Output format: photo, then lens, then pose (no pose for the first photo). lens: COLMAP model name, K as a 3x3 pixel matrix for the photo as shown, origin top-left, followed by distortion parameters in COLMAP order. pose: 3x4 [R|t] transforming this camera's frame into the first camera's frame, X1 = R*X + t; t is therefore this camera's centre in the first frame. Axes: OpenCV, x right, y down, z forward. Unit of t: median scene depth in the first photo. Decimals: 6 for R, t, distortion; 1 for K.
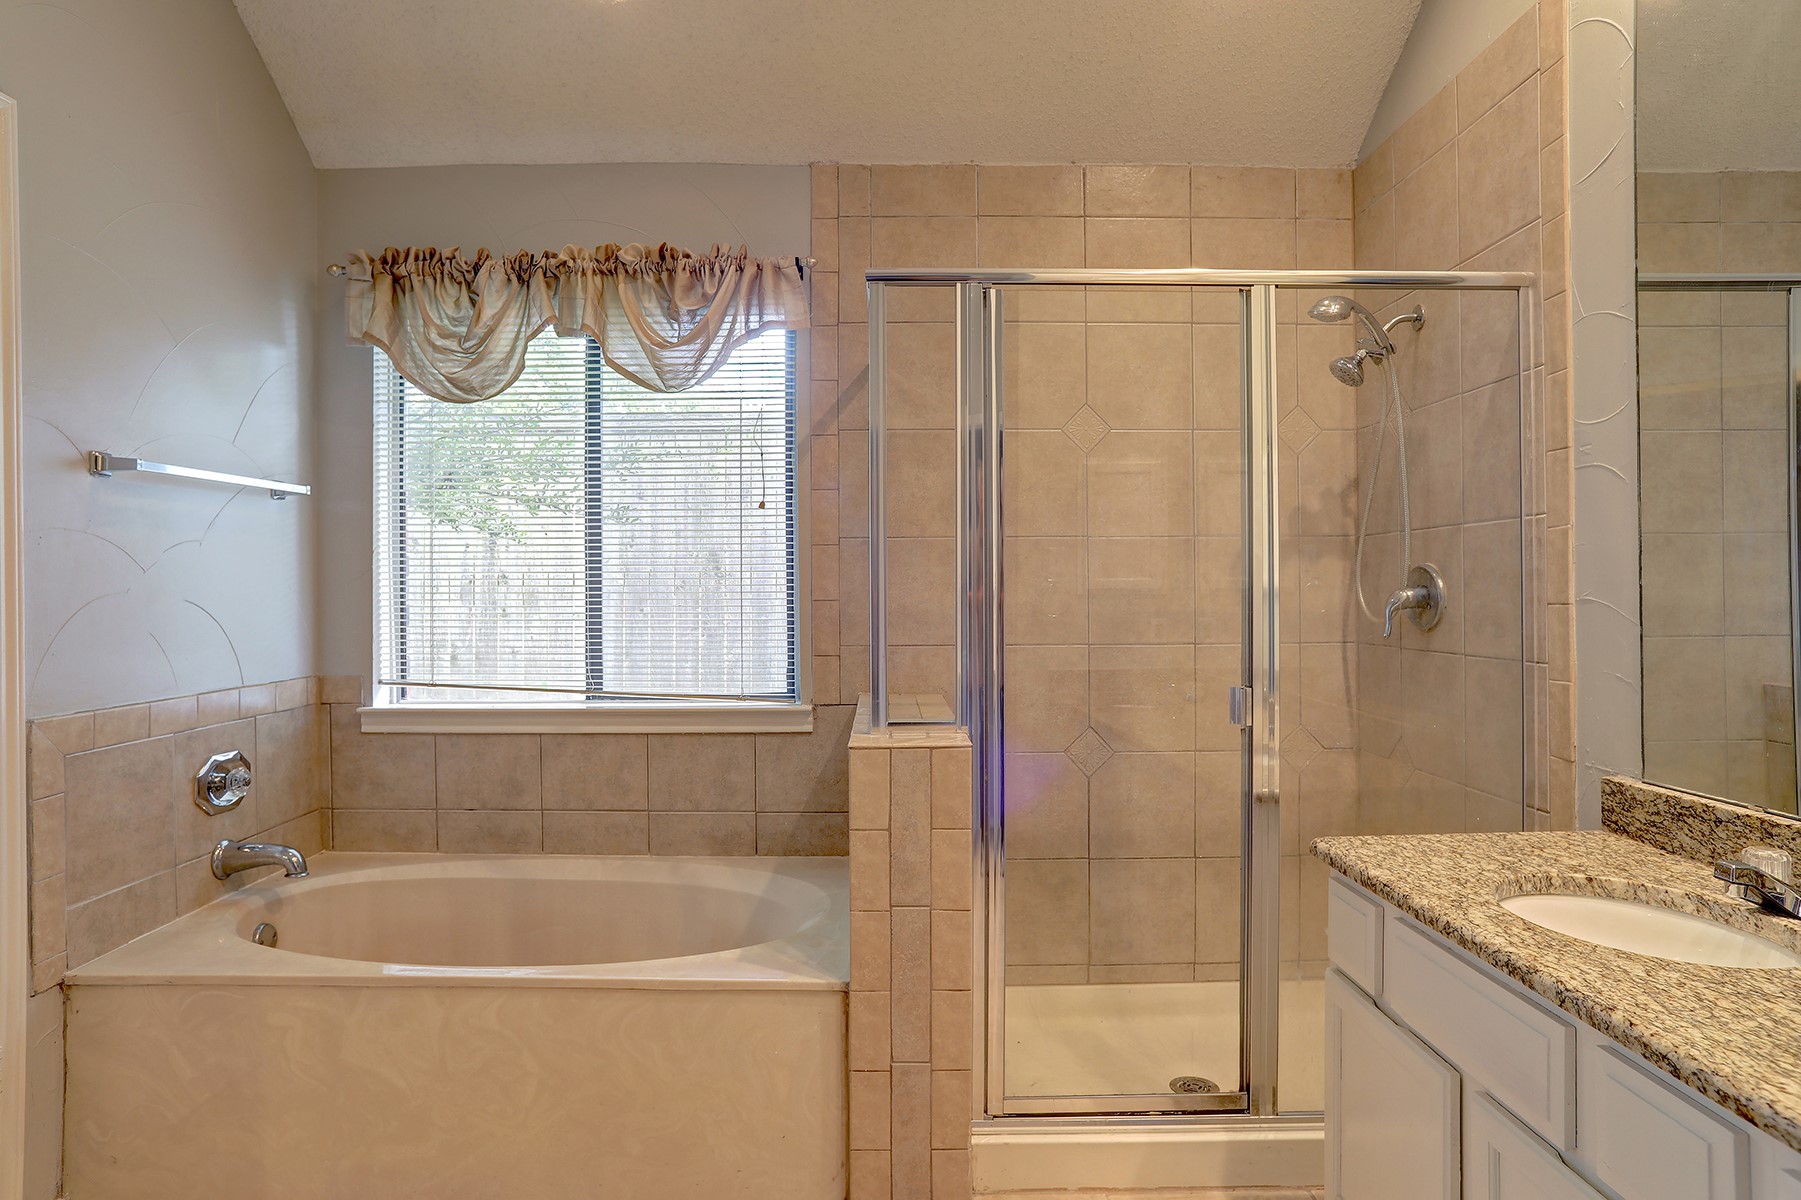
lens RADIAL K [[1031.2, 0, 892.6], [0, 1031.2, 591.4], [0, 0, 1]] dist [-0.074365, 0.045860]
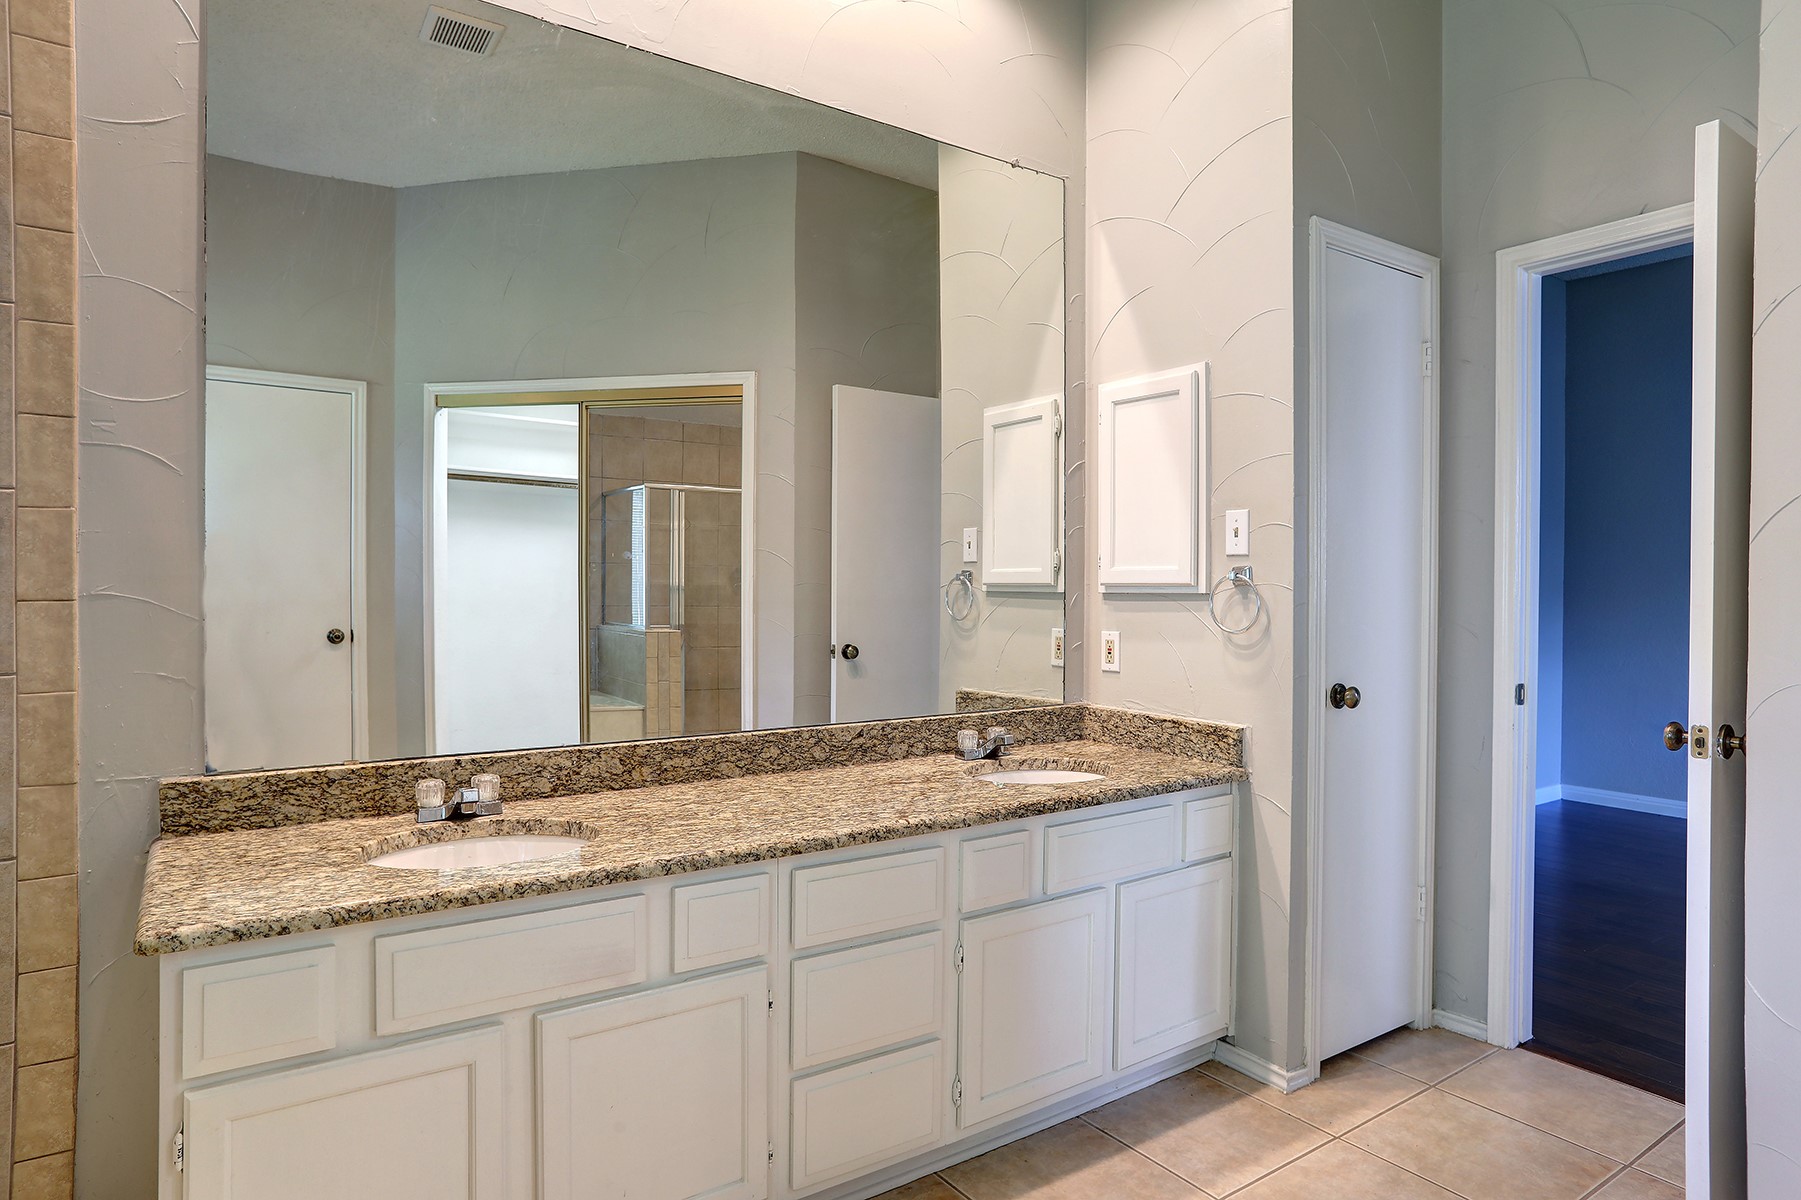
lens RADIAL K [[1031.2, 0, 892.6], [0, 1031.2, 591.4], [0, 0, 1]] dist [-0.074365, 0.045860]
pose [[-0.560067, -0.003605, 0.828440, -0.490197], [-0.003717, 0.999991, 0.001838, 0.001125], [-0.828439, -0.002050, -0.560075, 1.036016]]
